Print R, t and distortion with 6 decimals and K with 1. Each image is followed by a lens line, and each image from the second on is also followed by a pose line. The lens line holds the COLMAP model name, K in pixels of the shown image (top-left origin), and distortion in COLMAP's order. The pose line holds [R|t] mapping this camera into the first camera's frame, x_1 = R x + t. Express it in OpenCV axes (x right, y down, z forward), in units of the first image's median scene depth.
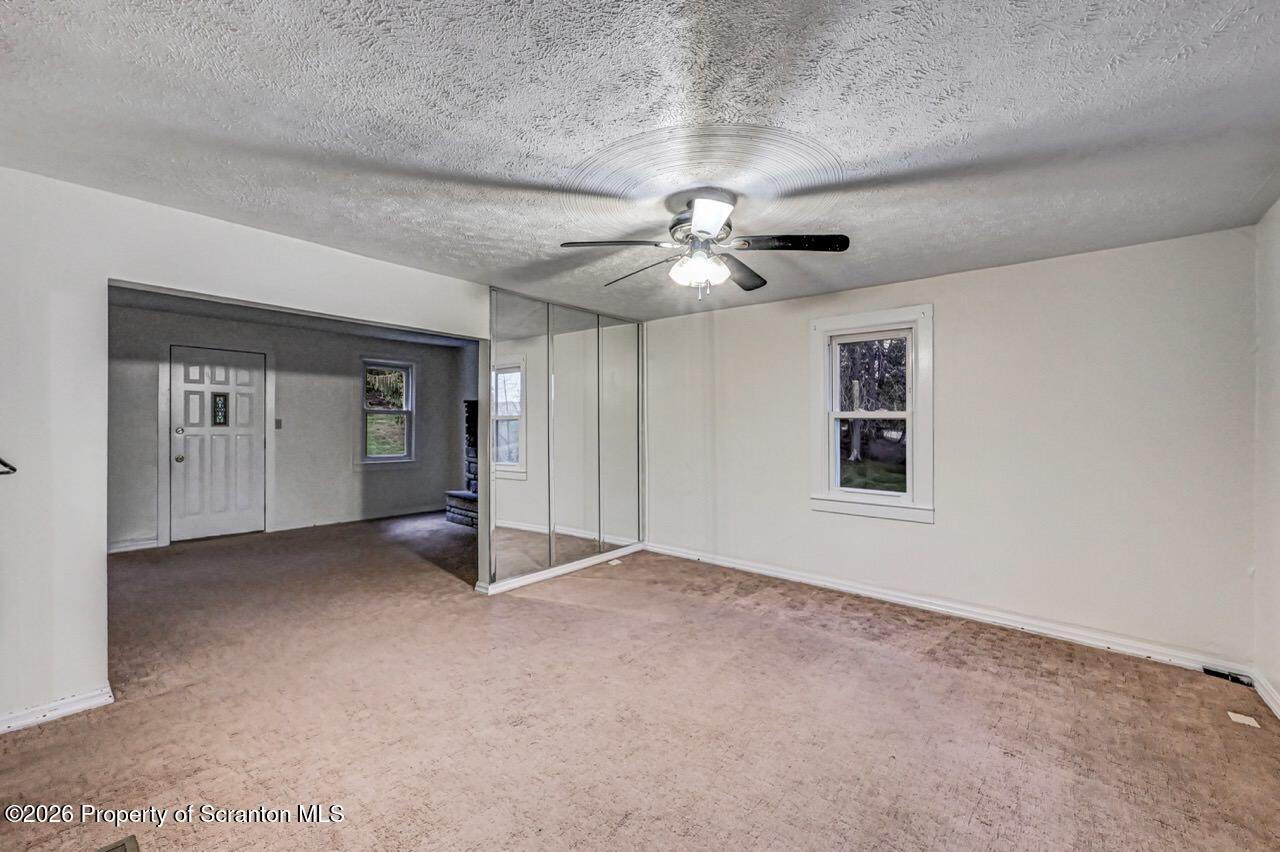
lens RADIAL K [[523.7, 0, 642.3], [0, 523.7, 418.8], [0, 0, 1]] dist [0.000410, -0.000784]
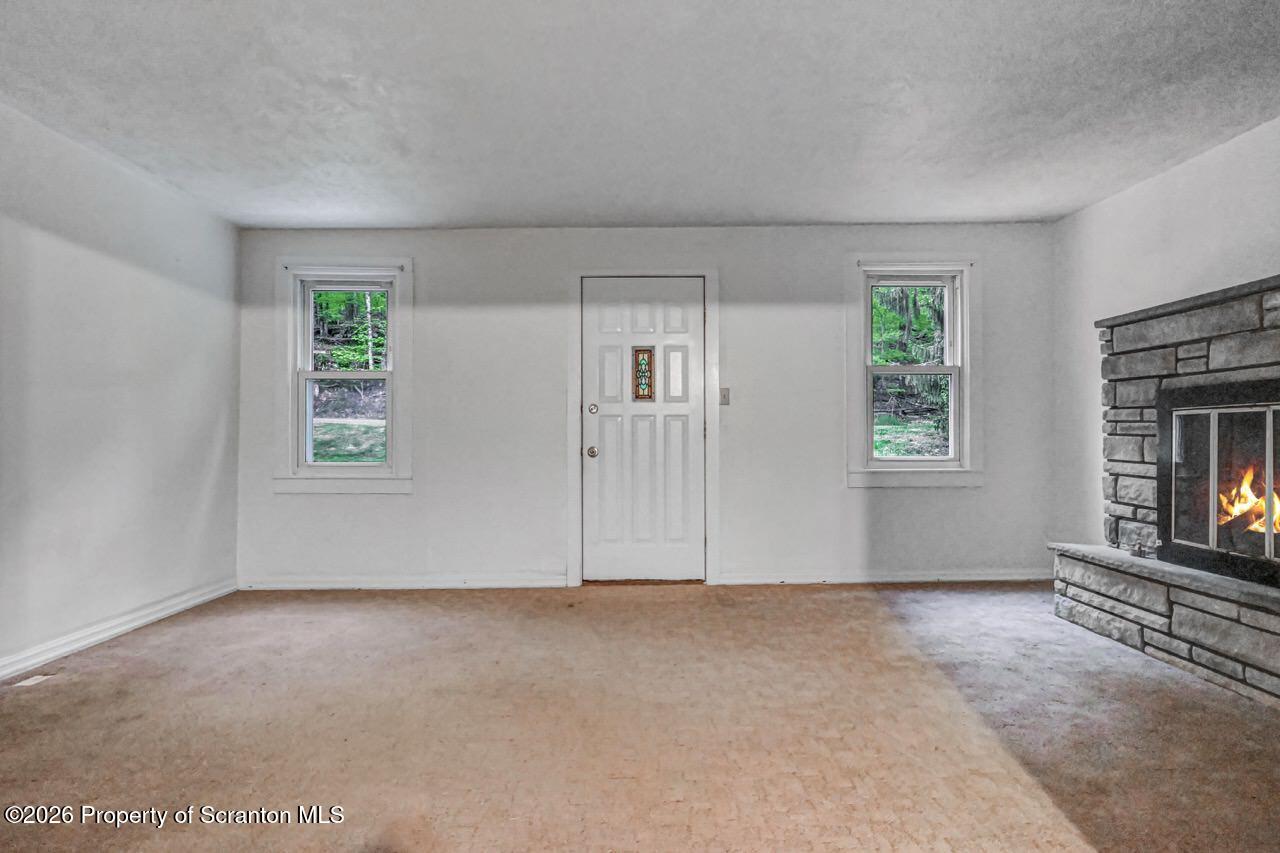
lens RADIAL K [[647.9, 0, 642.5], [0, 647.9, 452.7], [0, 0, 1]] dist [-0.000548, -0.000048]
pose [[0.647501, -0.003020, -0.762059, -0.221447], [0.021036, 0.999682, 0.013913, 0.061184], [0.761774, -0.025039, 0.647359, 0.486928]]
